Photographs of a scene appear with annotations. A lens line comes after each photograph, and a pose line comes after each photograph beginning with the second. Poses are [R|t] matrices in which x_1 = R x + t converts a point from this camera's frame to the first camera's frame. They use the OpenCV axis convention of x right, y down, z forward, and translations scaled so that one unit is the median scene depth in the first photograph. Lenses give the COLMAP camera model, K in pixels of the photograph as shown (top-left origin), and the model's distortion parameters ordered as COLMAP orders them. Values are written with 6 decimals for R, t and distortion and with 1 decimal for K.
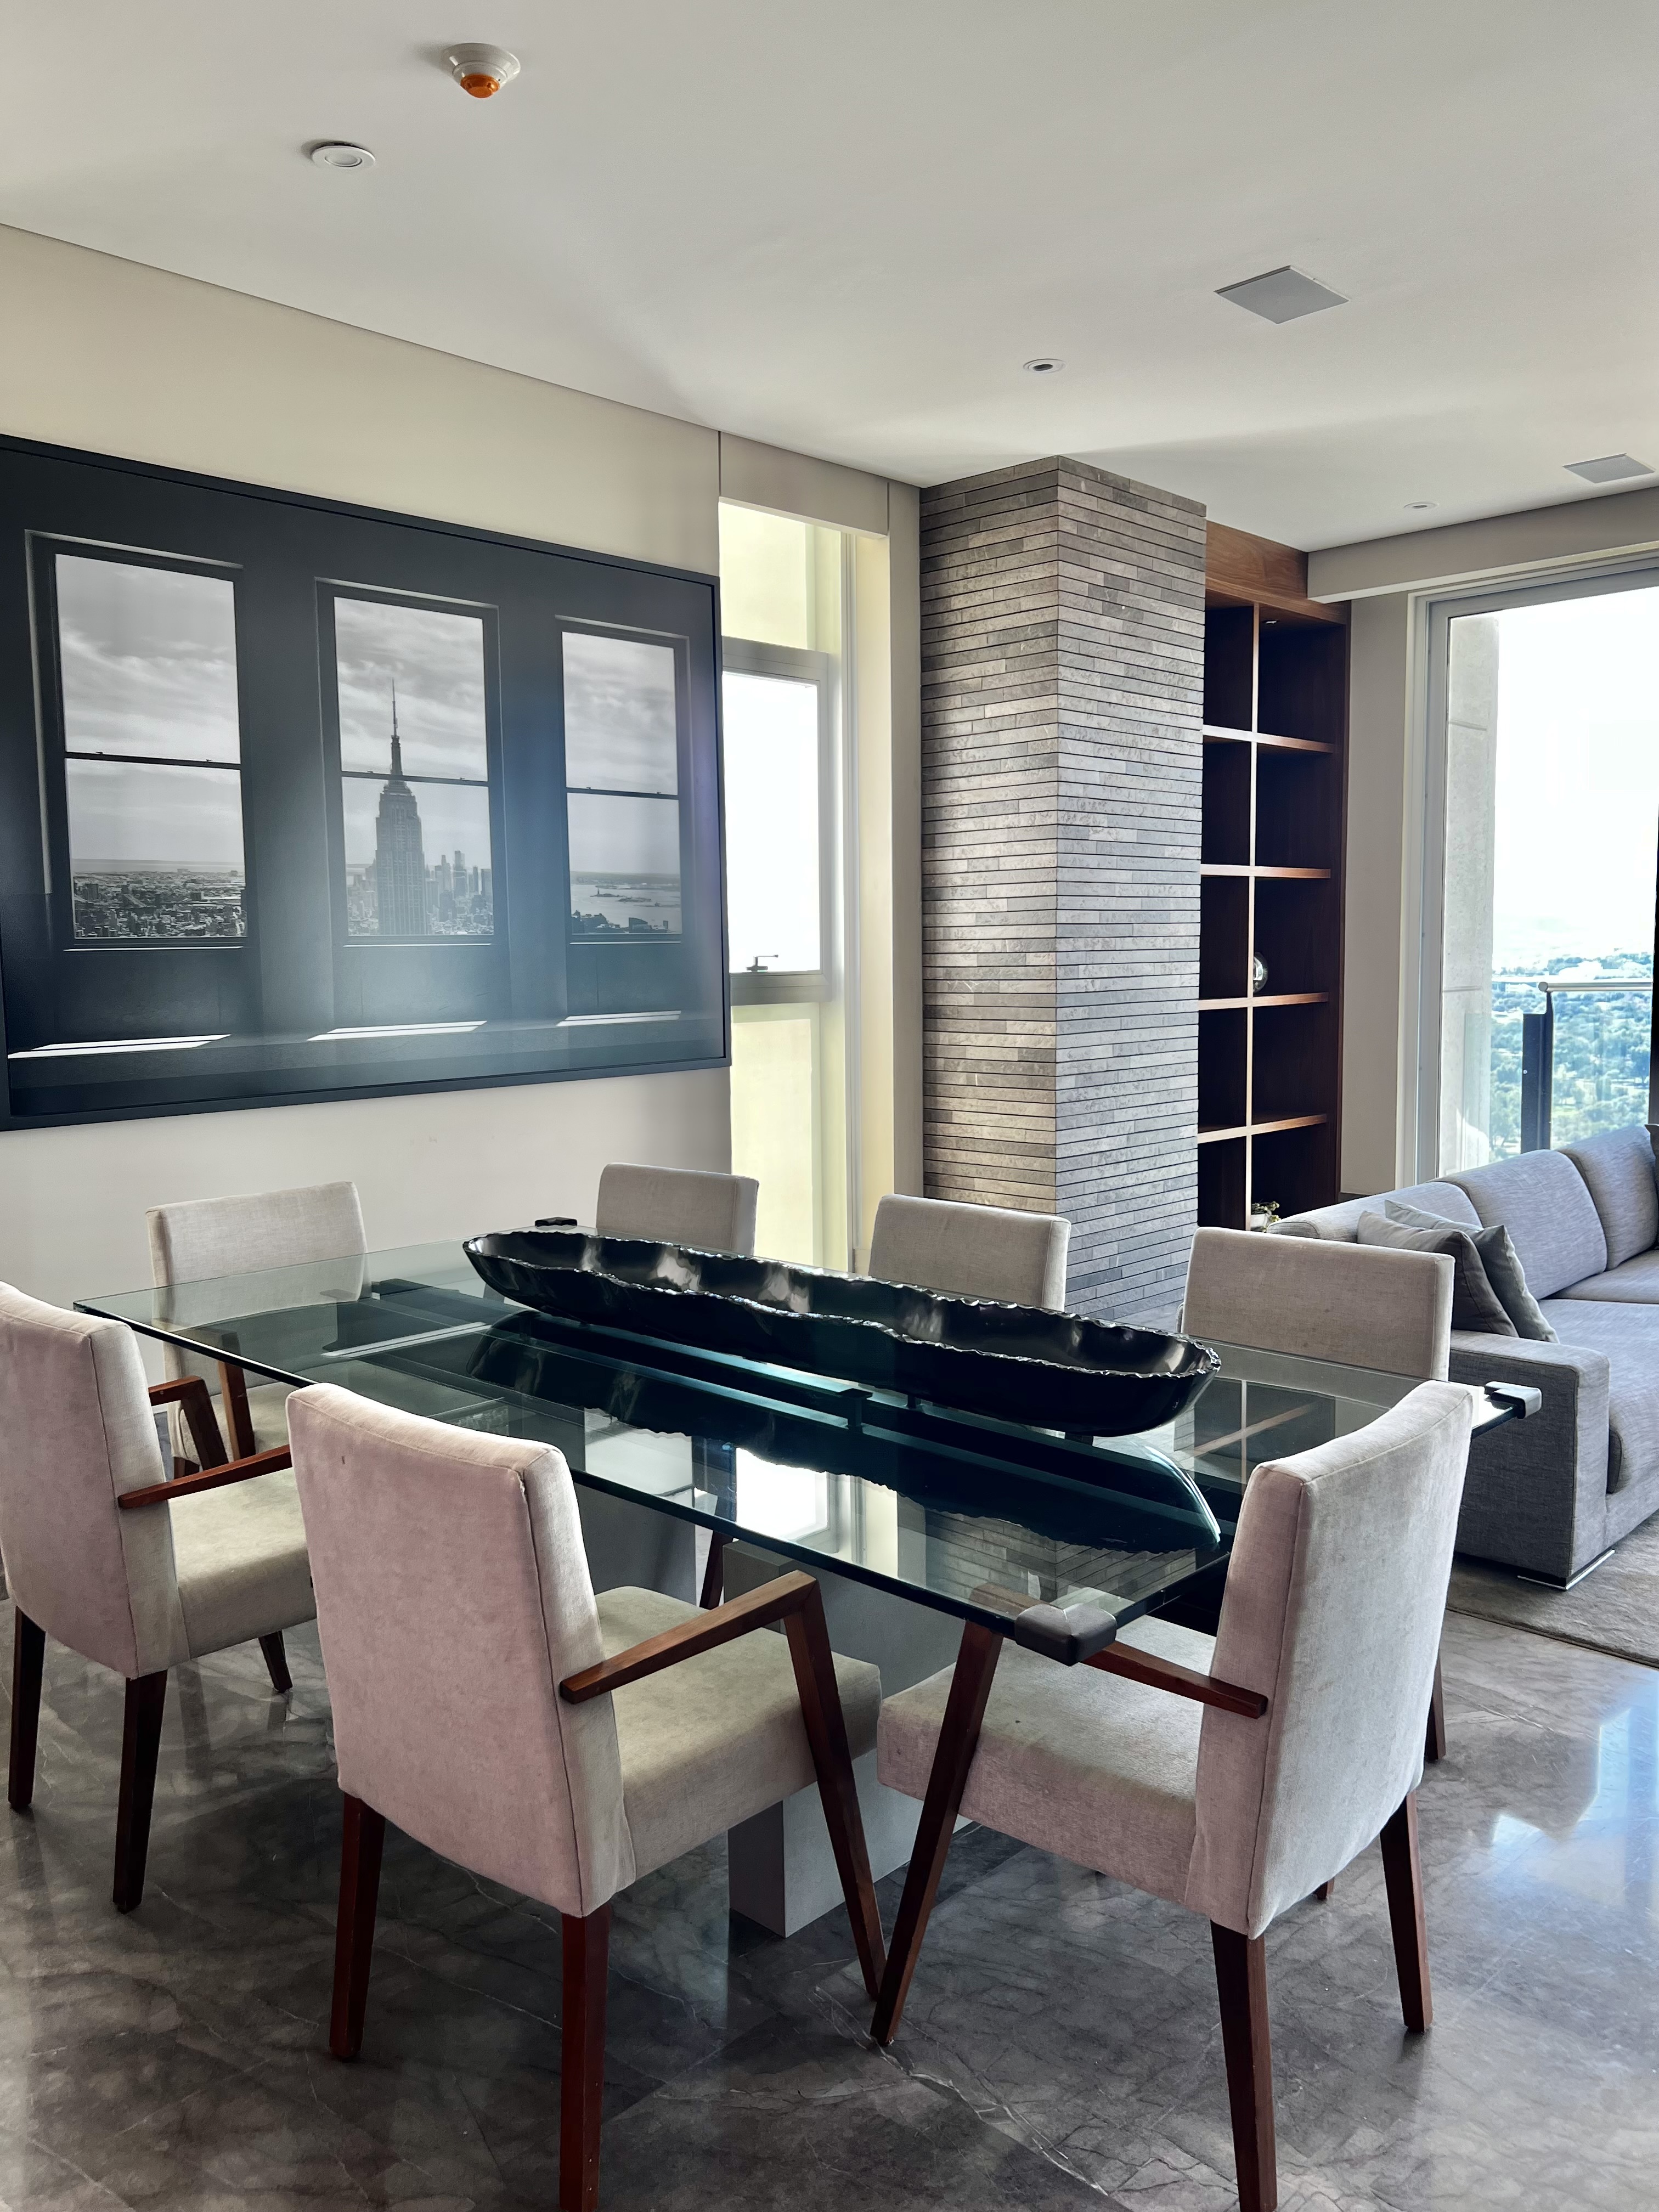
lens RADIAL K [[1682.8, 0, 832.6], [0, 1682.8, 1111.5], [0, 0, 1]] dist [0.066682, -0.077382]
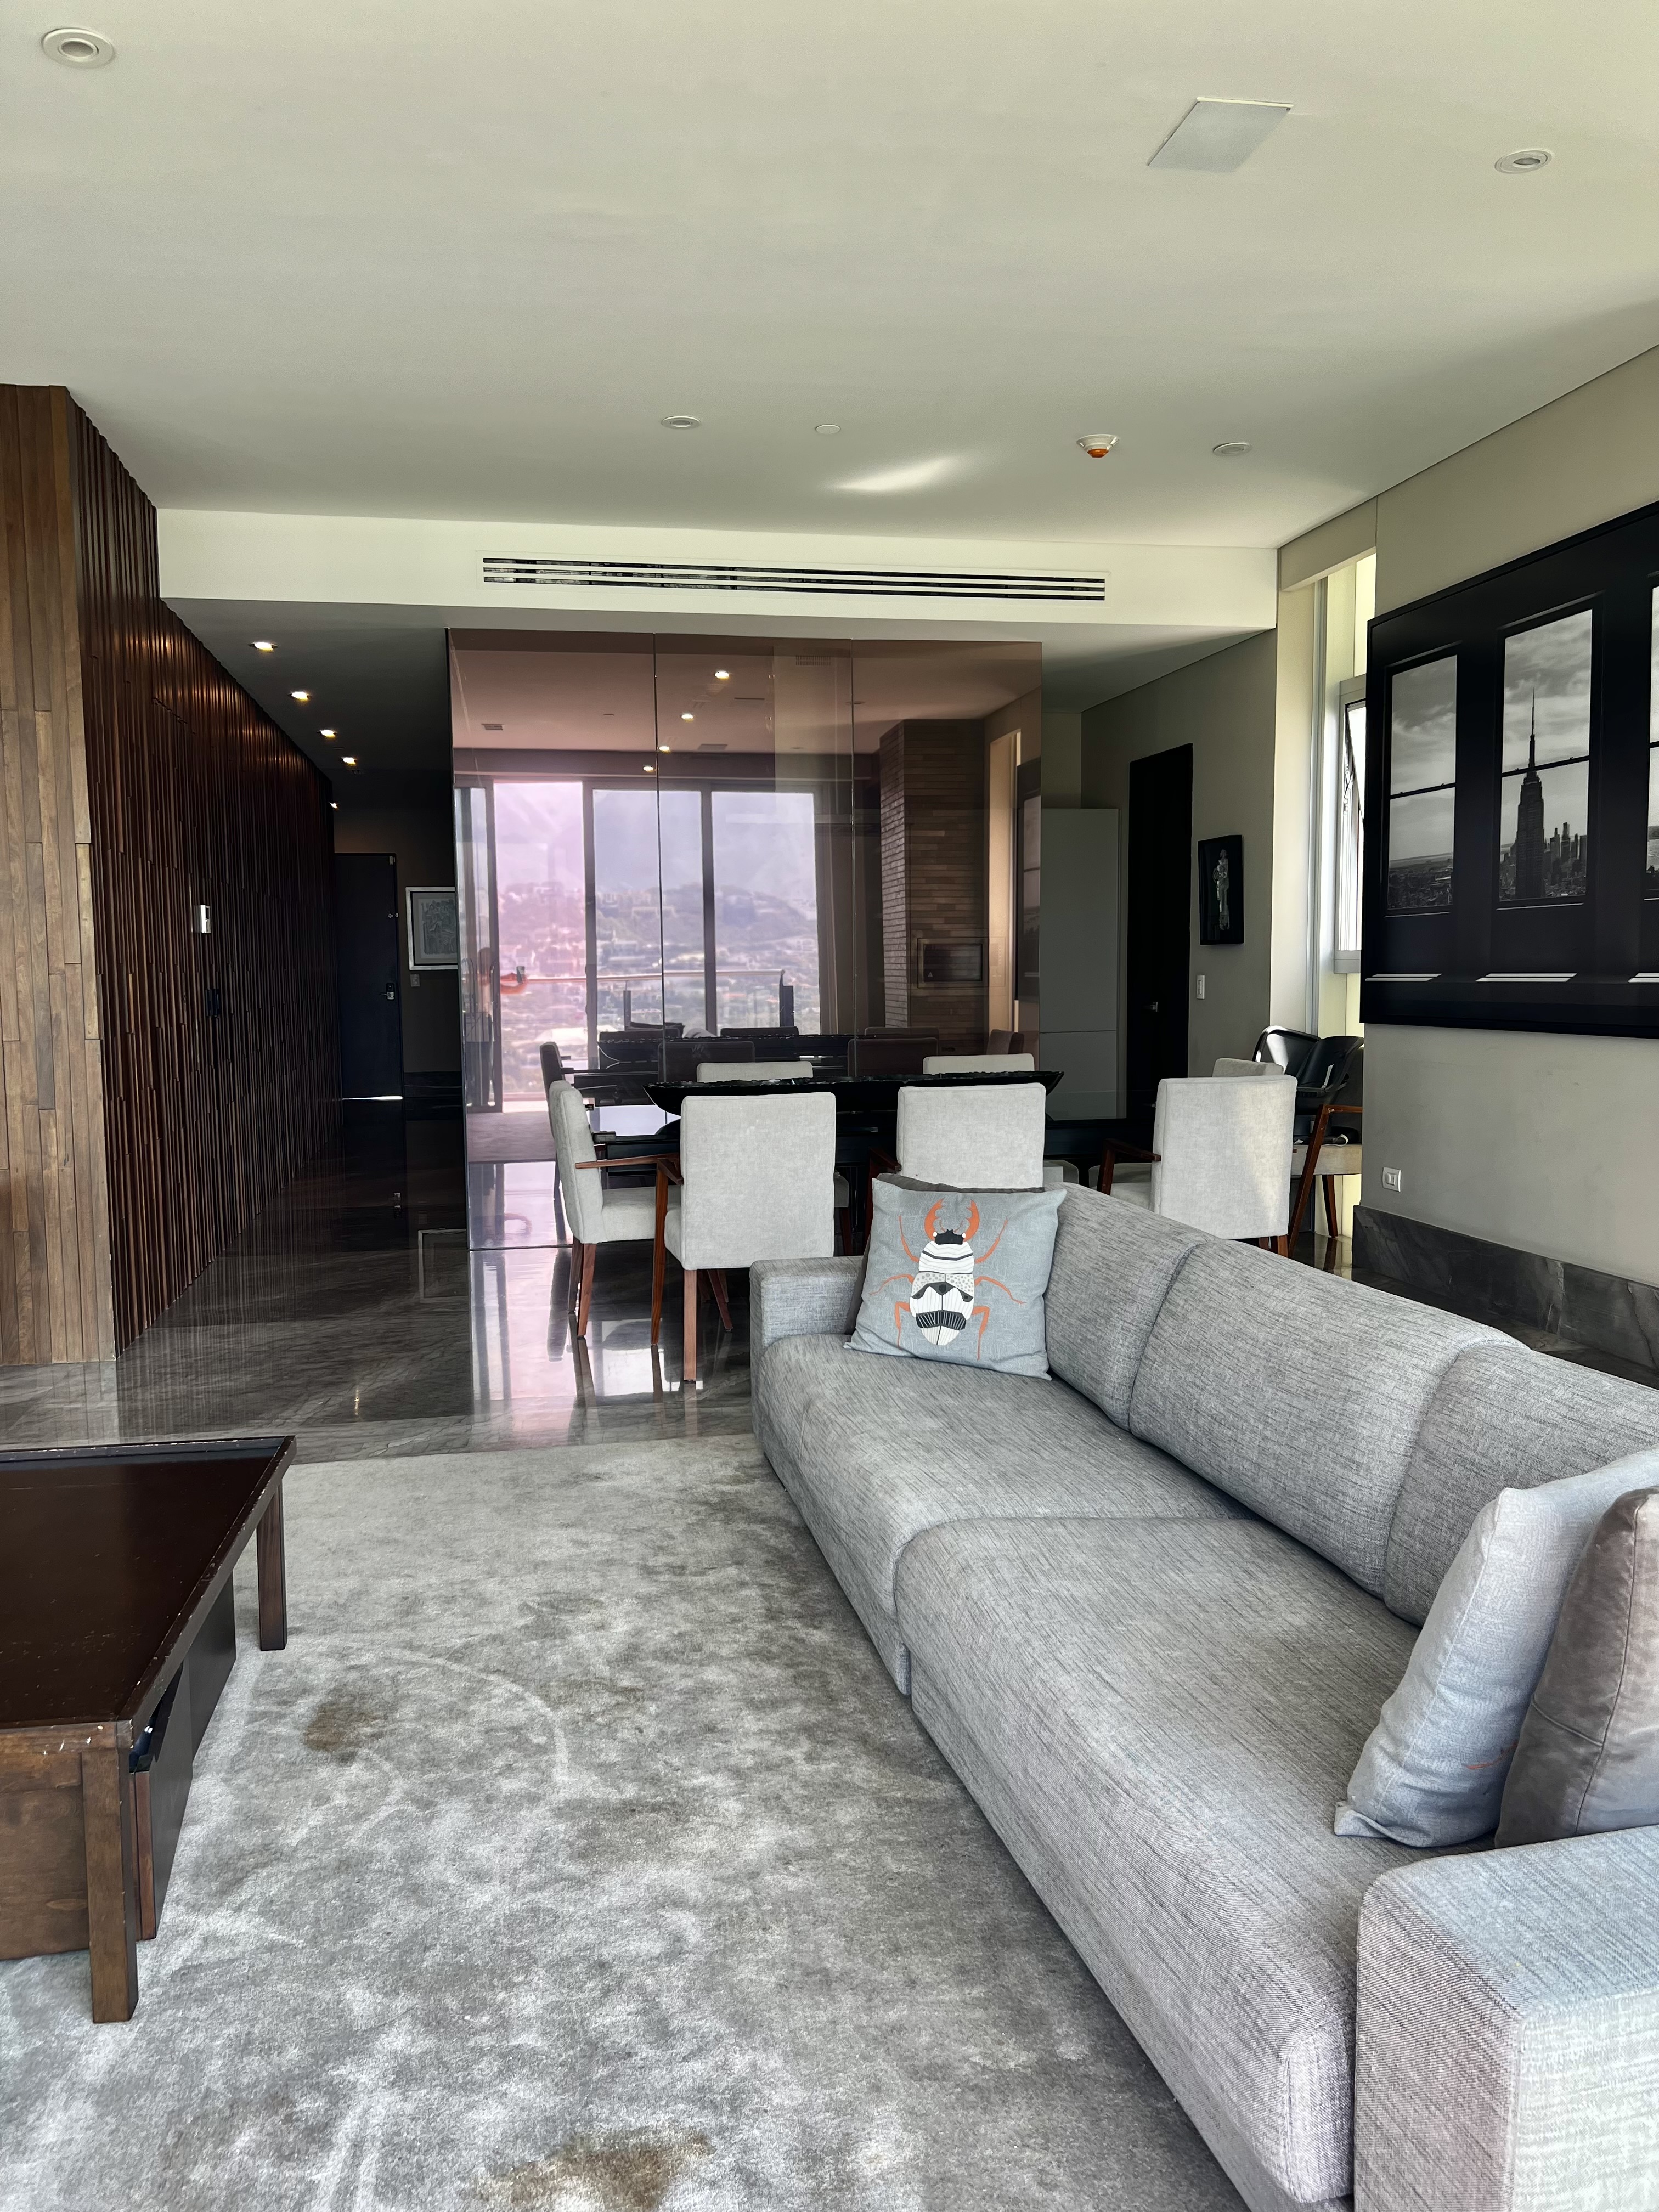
lens RADIAL K [[1682.8, 0, 828.8], [0, 1682.8, 1108.8], [0, 0, 1]] dist [0.066682, -0.077382]
pose [[-0.569946, 0.088624, -0.816889, 1.008131], [-0.064388, 0.986292, 0.151926, -0.105516], [0.819156, 0.139187, -0.556427, 1.249291]]
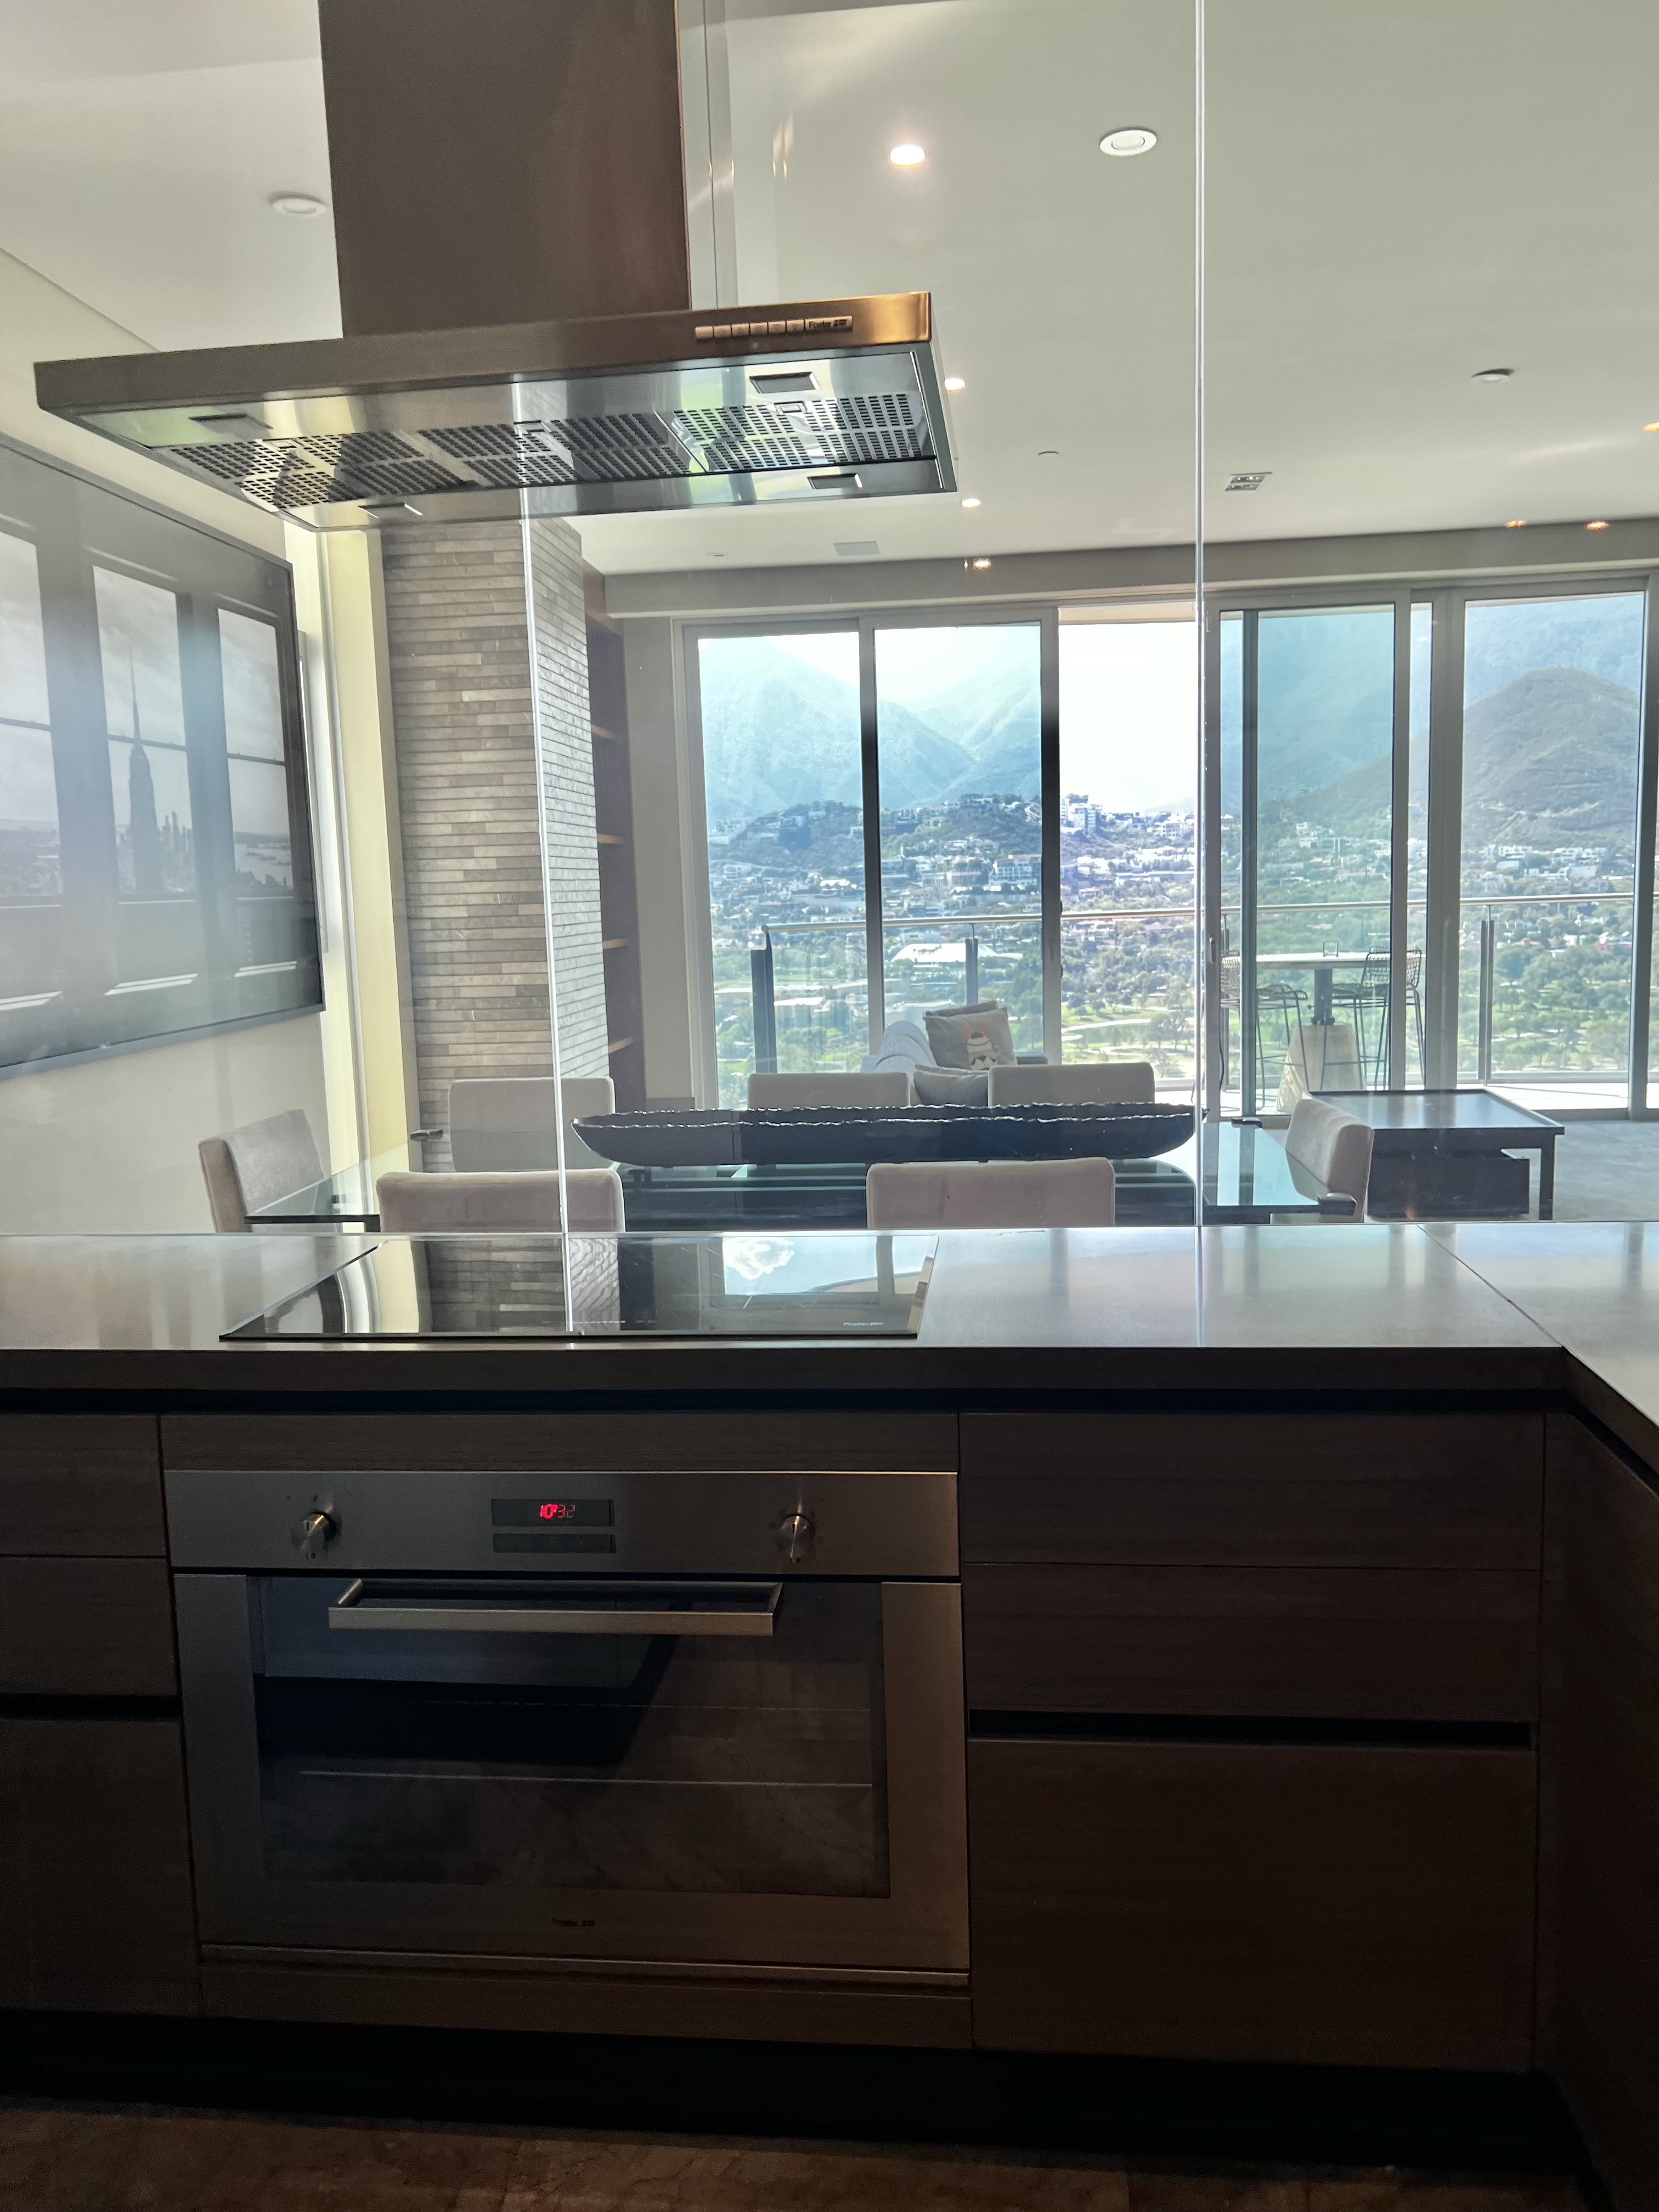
lens RADIAL K [[1682.8, 0, 811.3], [0, 1682.8, 1081.0], [0, 0, 1]] dist [0.066682, -0.077382]
pose [[0.793662, -0.085358, 0.602341, -0.554063], [0.085671, 0.995923, 0.028250, 0.016675], [-0.602296, 0.029183, 0.797739, -0.076894]]
